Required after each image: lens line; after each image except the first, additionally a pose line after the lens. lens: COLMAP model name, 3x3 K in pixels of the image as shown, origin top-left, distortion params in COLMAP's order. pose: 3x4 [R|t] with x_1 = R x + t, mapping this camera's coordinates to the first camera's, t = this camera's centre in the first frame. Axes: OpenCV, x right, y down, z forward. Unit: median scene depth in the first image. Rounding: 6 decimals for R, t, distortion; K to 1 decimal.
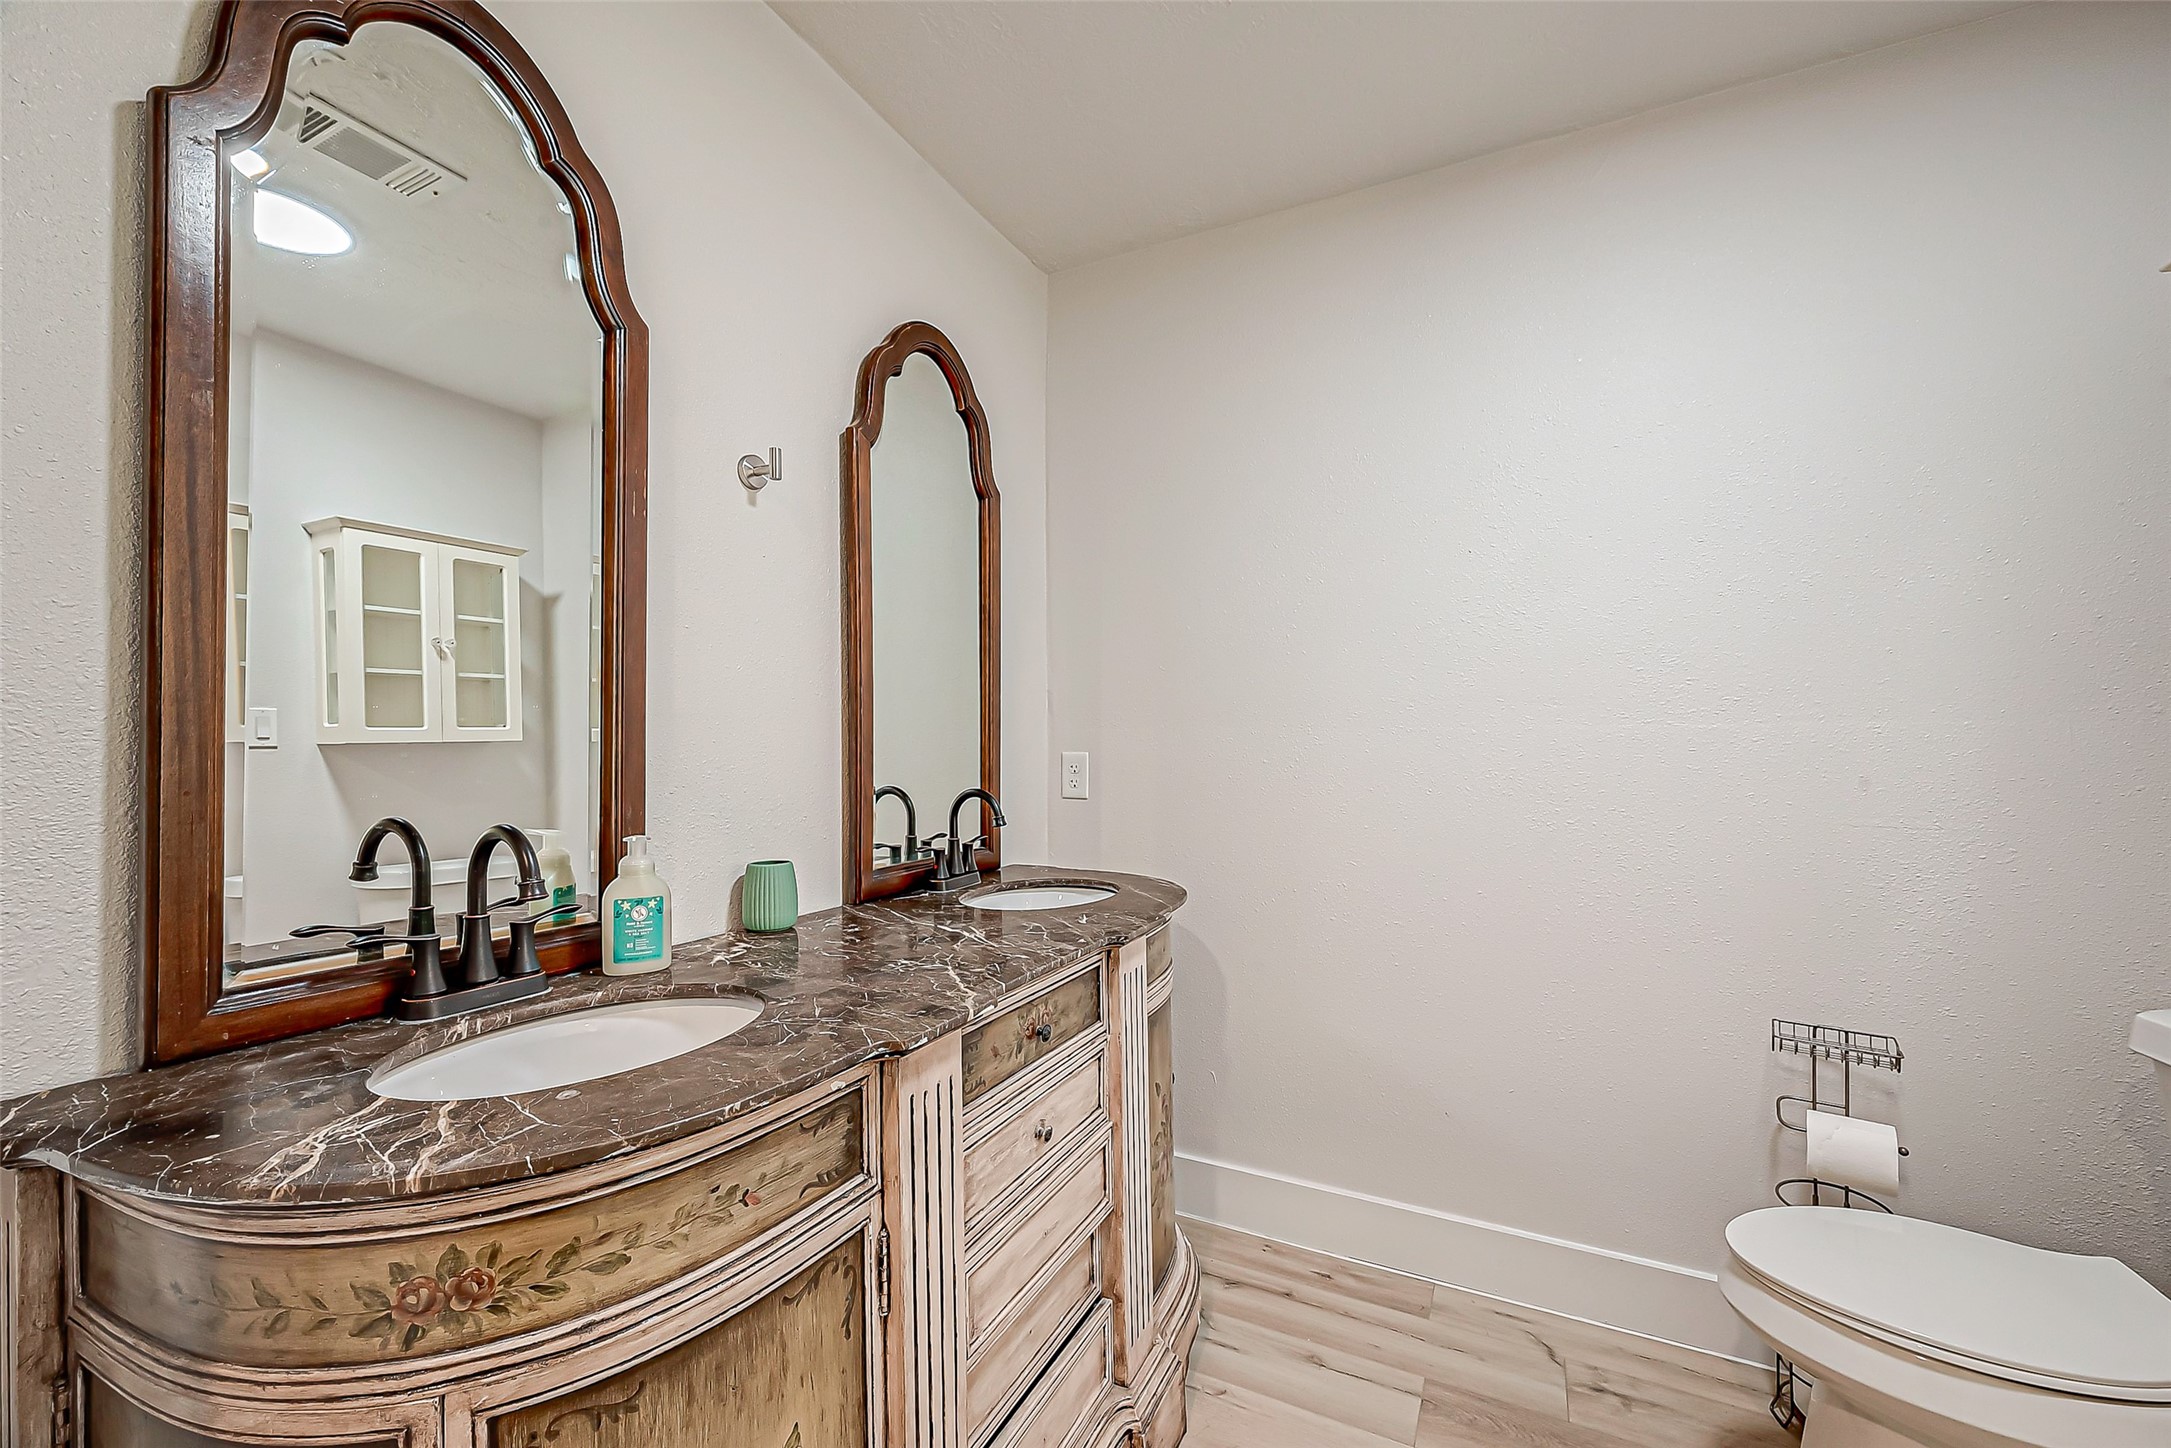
lens RADIAL K [[896.0, 0, 1096.1], [0, 896.0, 735.4], [0, 0, 1]] dist [0.000418, -0.000016]
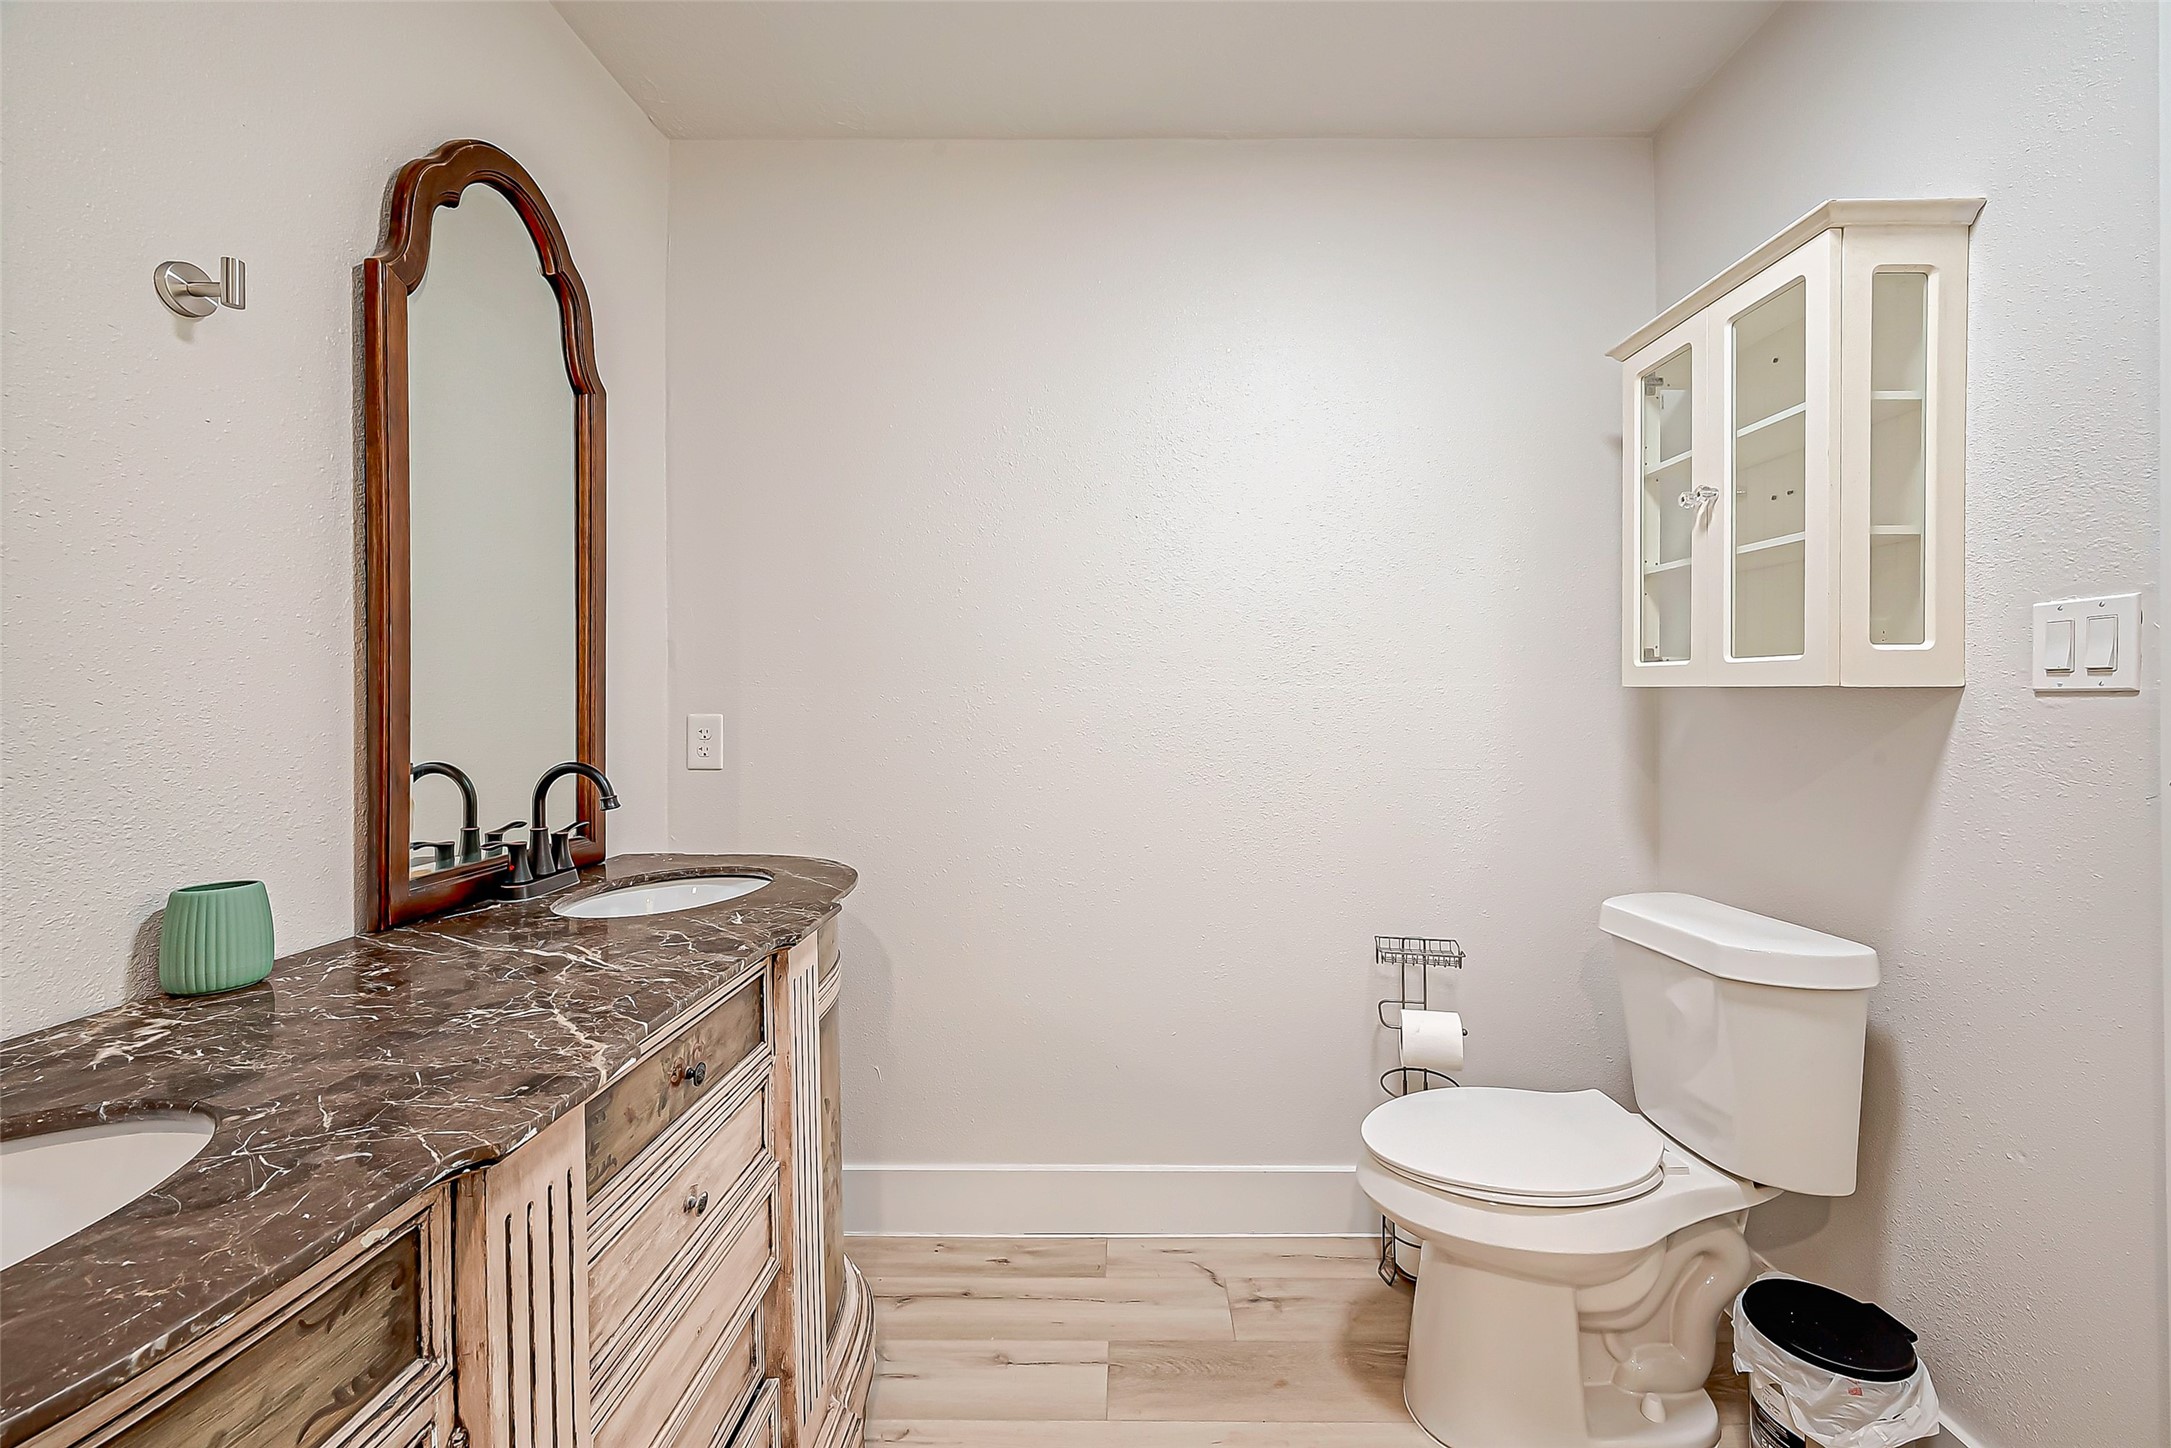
lens RADIAL K [[890.4, 0, 1140.1], [0, 890.4, 691.1], [0, 0, 1]] dist [-0.001740, 0.000583]
pose [[0.894010, 0.002757, 0.448038, -0.052101], [-0.000298, 0.999985, -0.005559, 0.002237], [-0.448046, 0.004836, 0.893997, 0.113625]]
